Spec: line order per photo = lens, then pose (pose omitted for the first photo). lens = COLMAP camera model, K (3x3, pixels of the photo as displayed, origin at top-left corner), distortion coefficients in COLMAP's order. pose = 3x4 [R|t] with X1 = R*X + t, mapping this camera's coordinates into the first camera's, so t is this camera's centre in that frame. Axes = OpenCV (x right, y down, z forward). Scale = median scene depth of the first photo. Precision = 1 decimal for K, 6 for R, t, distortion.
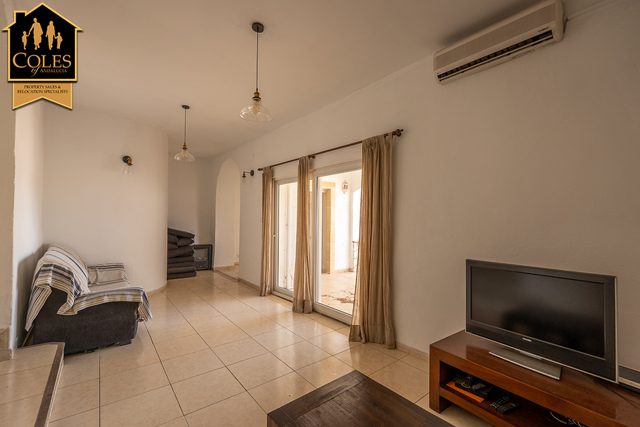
lens RADIAL K [[271.8, 0, 318.1], [0, 271.8, 213.8], [0, 0, 1]] dist [-0.003215, -0.000543]
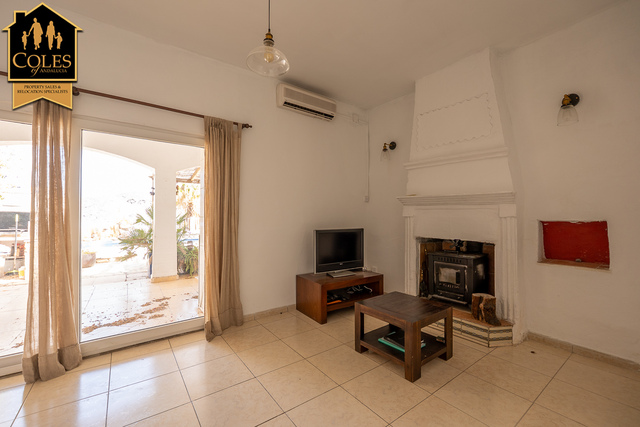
lens RADIAL K [[271.8, 0, 318.1], [0, 271.8, 213.8], [0, 0, 1]] dist [-0.003215, -0.000543]
pose [[0.041672, 0.002387, 0.999129, -0.775483], [-0.018589, 0.999826, -0.001614, 0.050974], [-0.998958, -0.018505, 0.041709, 0.636850]]
